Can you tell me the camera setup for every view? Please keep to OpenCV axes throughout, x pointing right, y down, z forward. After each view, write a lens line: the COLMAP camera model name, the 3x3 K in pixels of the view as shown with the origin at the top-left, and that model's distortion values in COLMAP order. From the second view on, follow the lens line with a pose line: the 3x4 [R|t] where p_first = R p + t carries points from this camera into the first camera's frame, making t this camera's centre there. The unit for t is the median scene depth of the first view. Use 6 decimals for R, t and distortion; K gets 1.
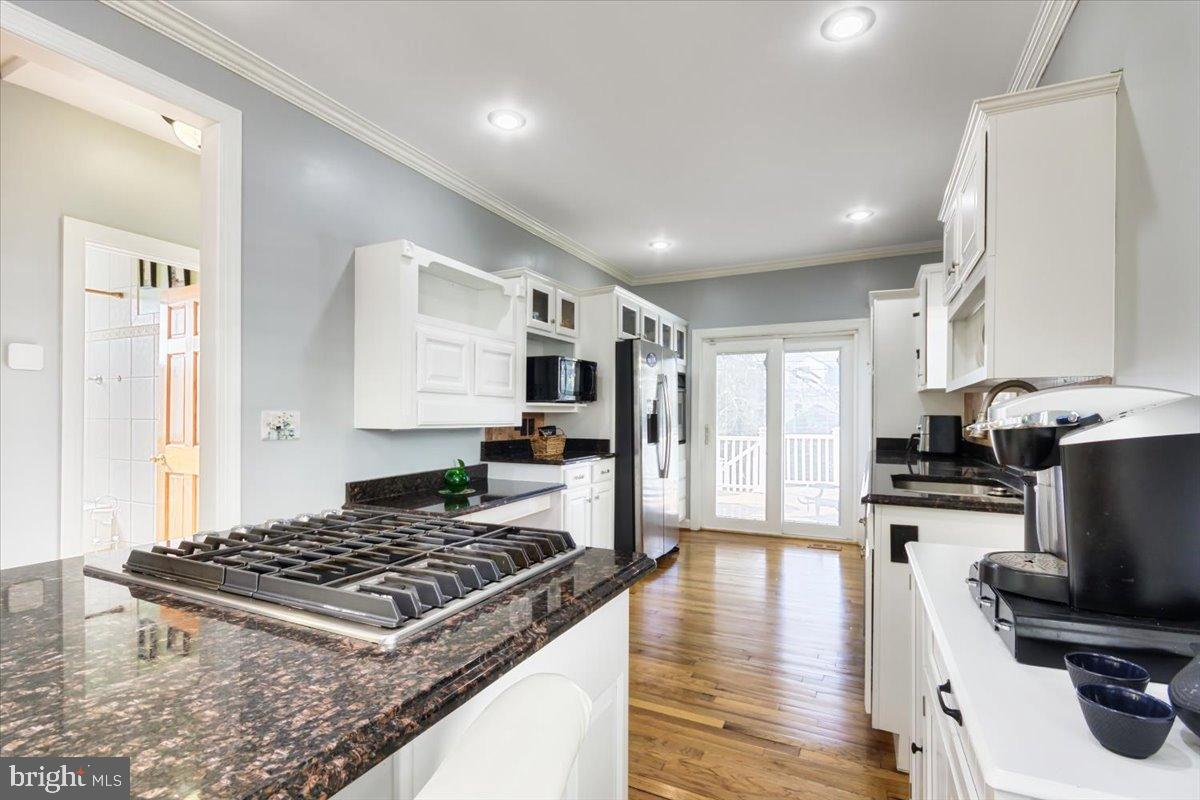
lens RADIAL K [[549.9, 0, 597.7], [0, 549.9, 409.9], [0, 0, 1]] dist [0.002600, -0.000262]
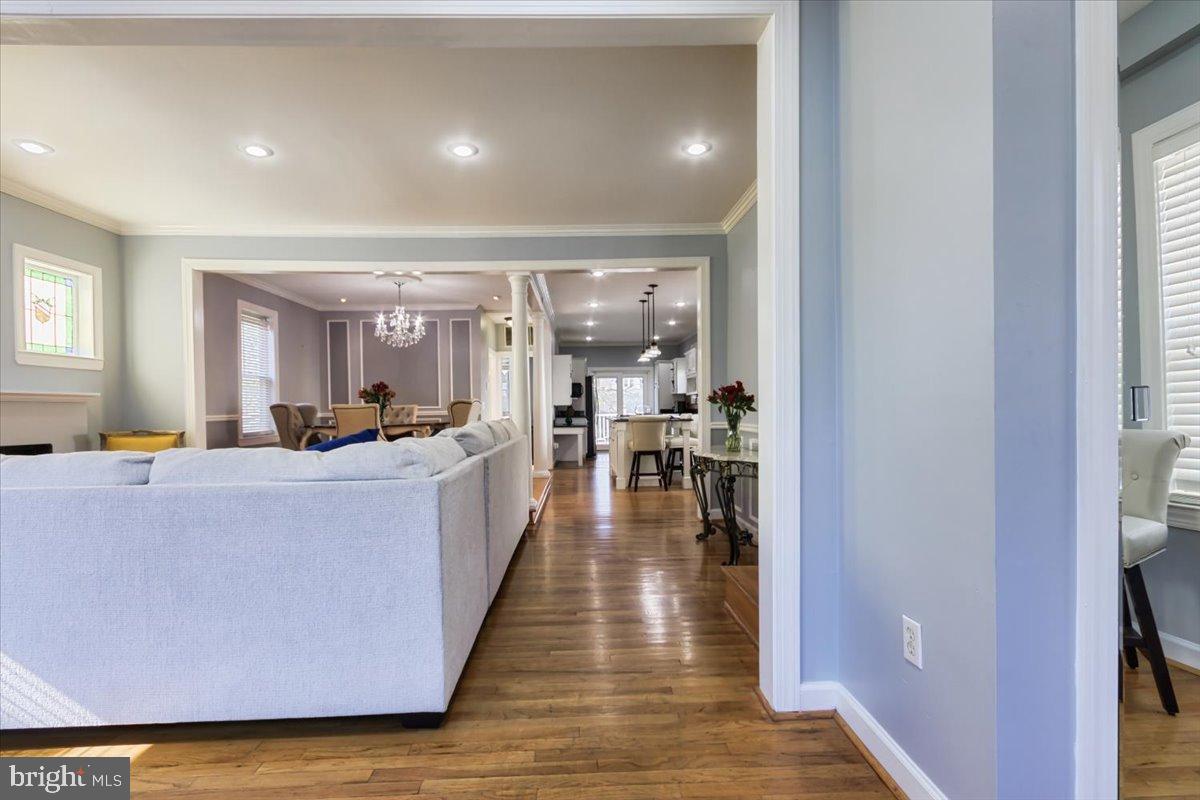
lens RADIAL K [[549.9, 0, 598.2], [0, 549.9, 406.3], [0, 0, 1]] dist [0.002600, -0.000262]
pose [[0.870245, -0.012819, 0.492453, -1.146753], [0.010556, 0.999917, 0.007375, 0.008299], [-0.492507, -0.001220, 0.870308, -1.321988]]
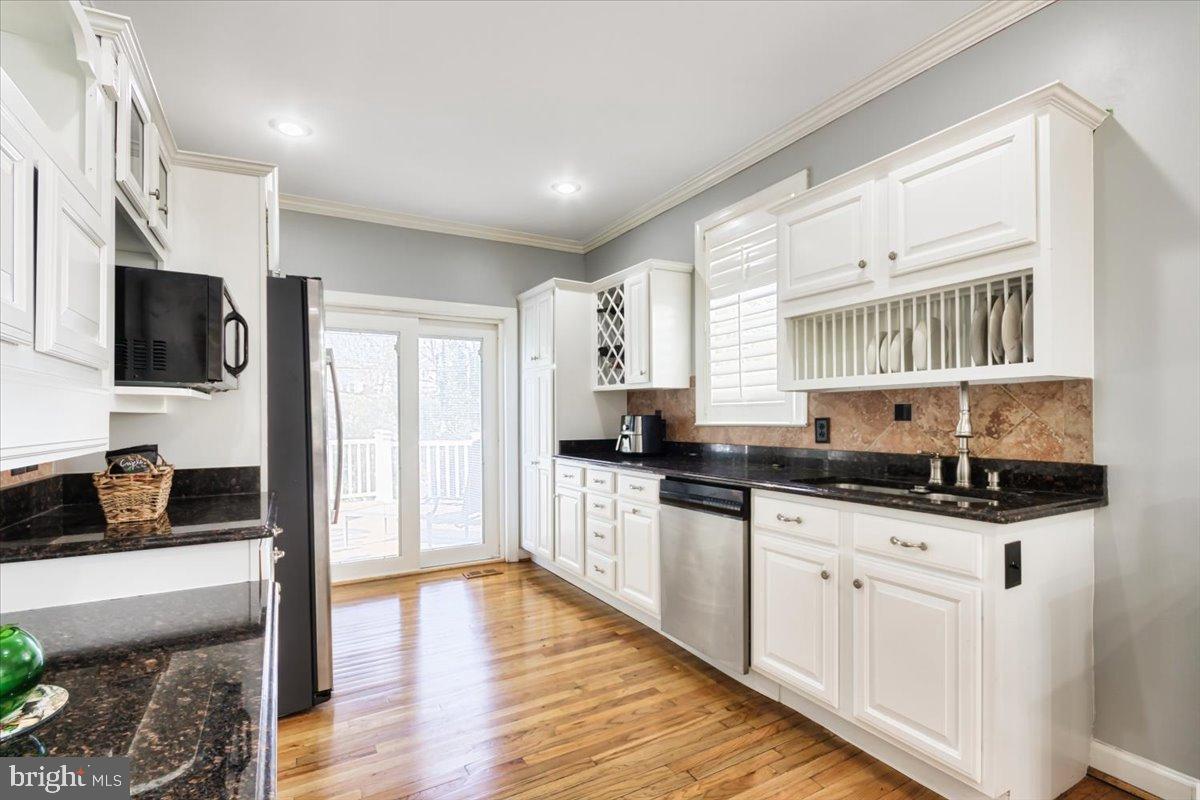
lens RADIAL K [[549.9, 0, 591.8], [0, 549.9, 404.1], [0, 0, 1]] dist [0.002600, -0.000262]
pose [[0.551863, 0.011270, 0.833859, -0.200952], [-0.000919, 0.999916, -0.012906, 0.002239], [-0.833934, 0.006356, 0.551827, 0.400955]]
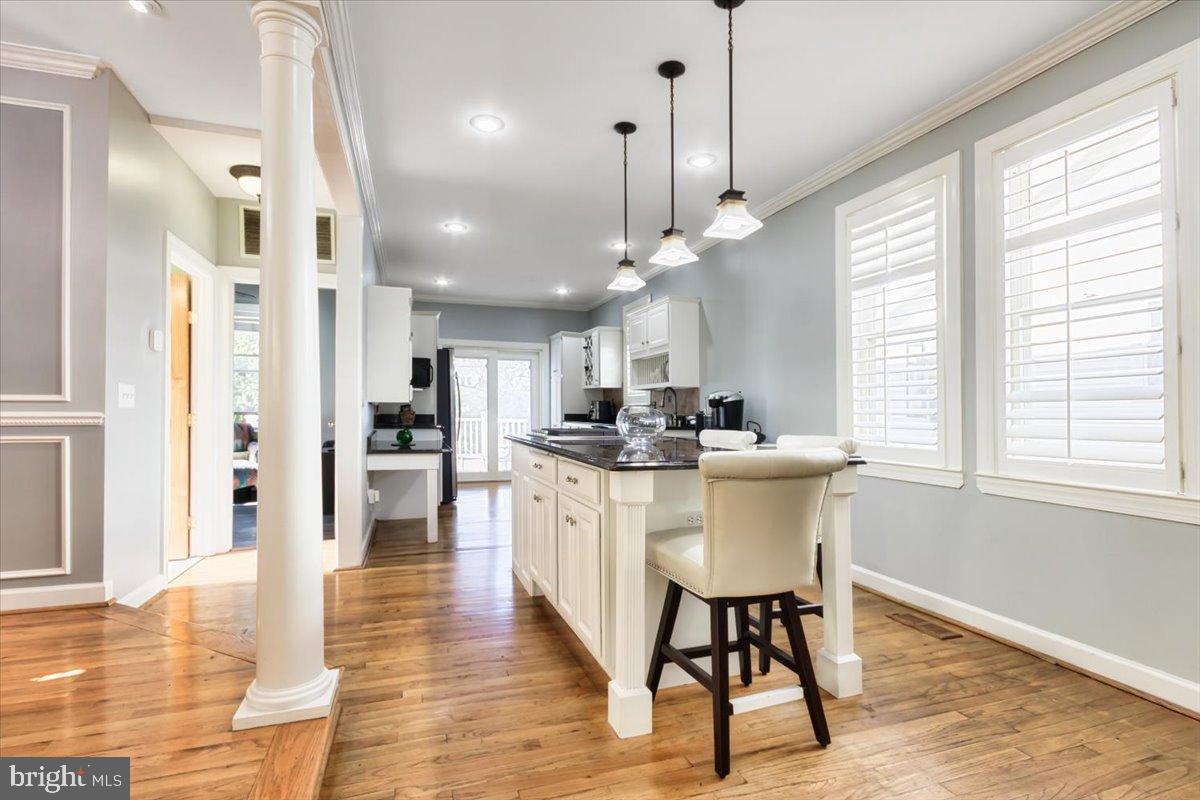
lens RADIAL K [[549.9, 0, 596.1], [0, 549.9, 418.4], [0, 0, 1]] dist [0.002600, -0.000262]
pose [[0.694733, -0.010038, 0.719198, -0.648759], [-0.012794, 0.999572, 0.026310, 0.016730], [-0.719154, -0.027480, 0.694307, -0.305094]]
